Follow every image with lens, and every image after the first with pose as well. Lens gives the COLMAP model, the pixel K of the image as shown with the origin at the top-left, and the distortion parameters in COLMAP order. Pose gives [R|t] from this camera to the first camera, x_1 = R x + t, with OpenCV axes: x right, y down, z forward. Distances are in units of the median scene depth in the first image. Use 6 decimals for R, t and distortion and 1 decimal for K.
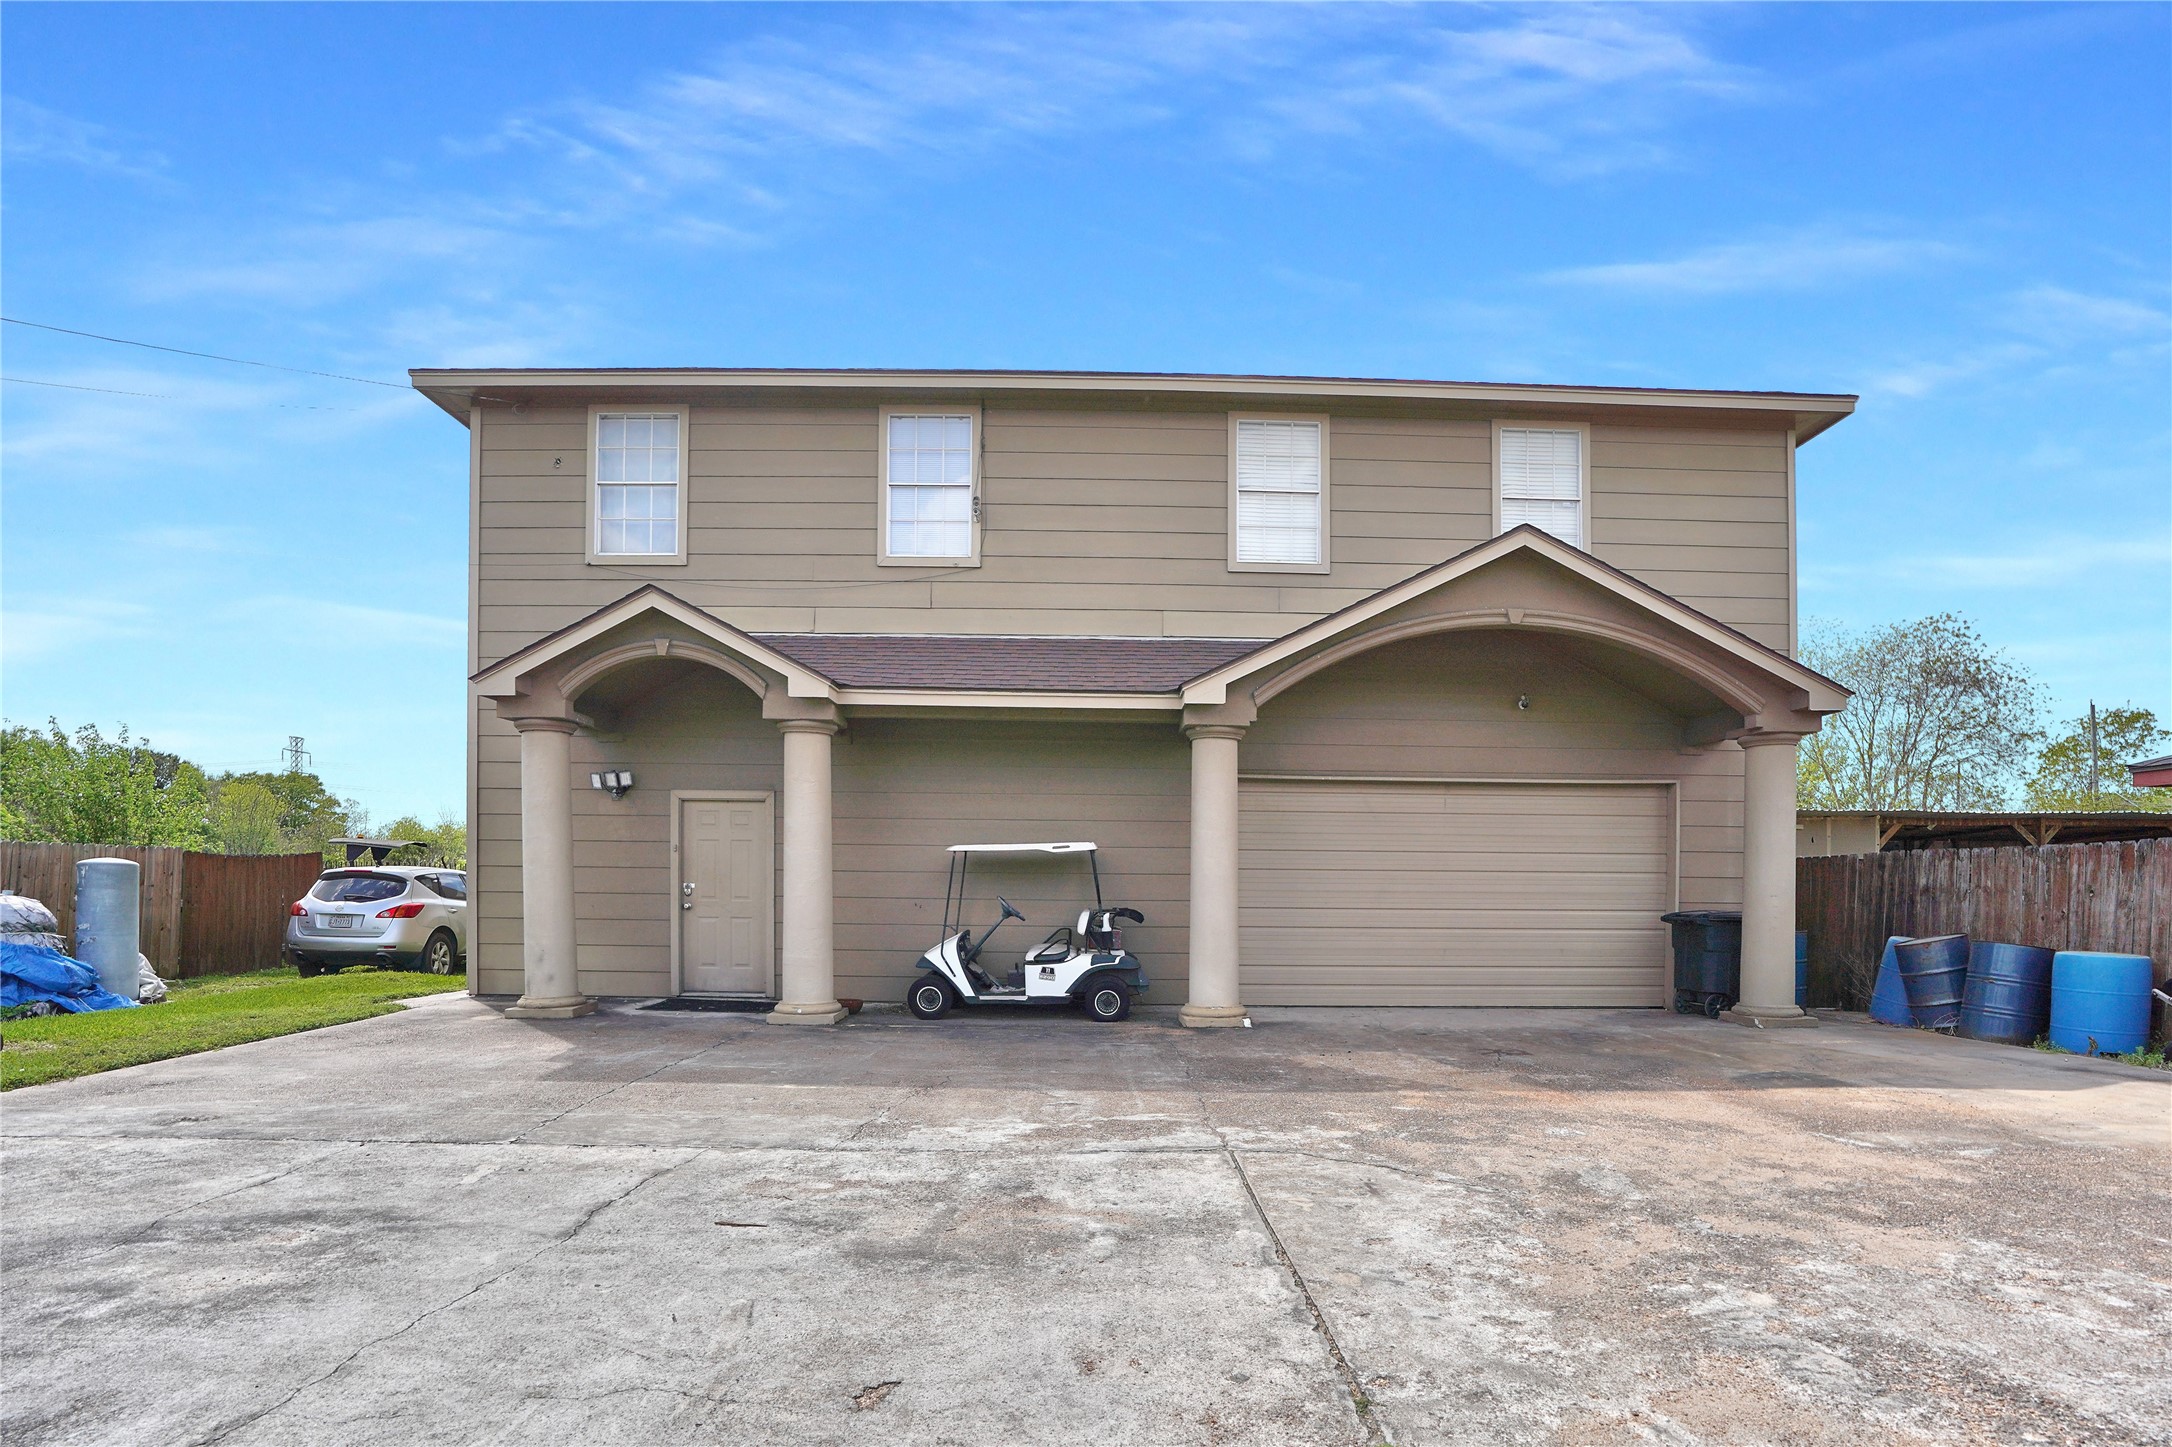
lens RADIAL K [[1056.7, 0, 1091.7], [0, 1056.7, 865.4], [0, 0, 1]] dist [-0.070824, 0.032134]
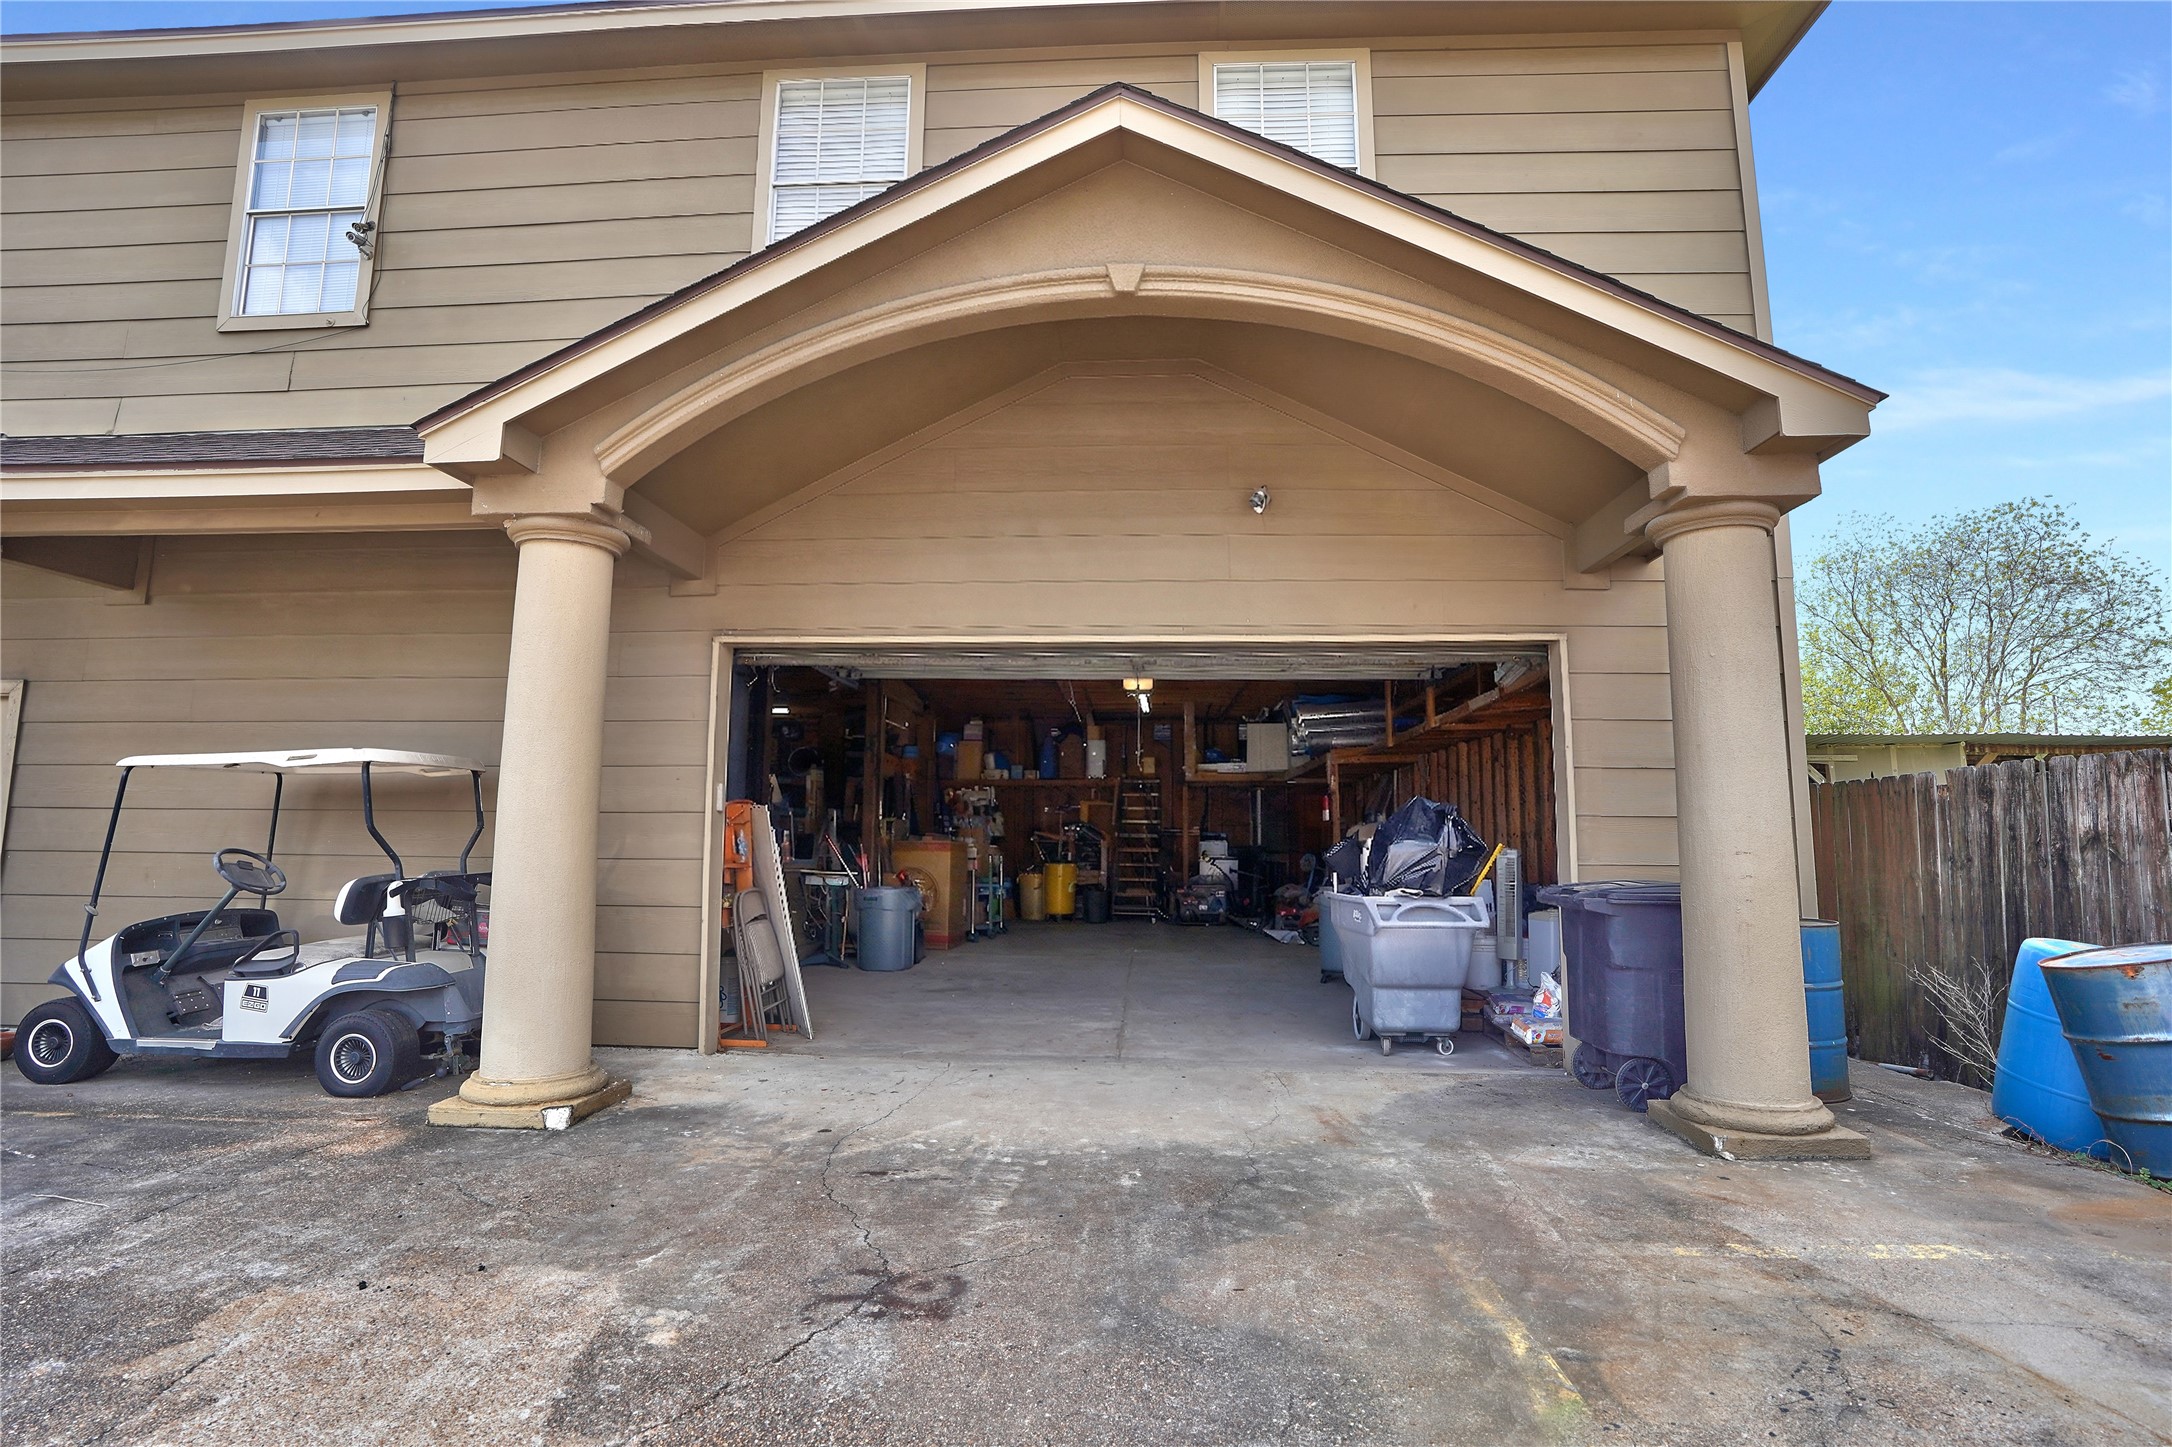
lens RADIAL K [[990.6, 0, 1079.5], [0, 990.6, 712.4], [0, 0, 1]] dist [-0.061415, 0.023146]
pose [[0.995973, -0.012357, -0.088796, 0.370327], [0.002263, 0.993604, -0.112894, 0.014207], [0.089623, 0.112239, 0.989631, 0.492869]]
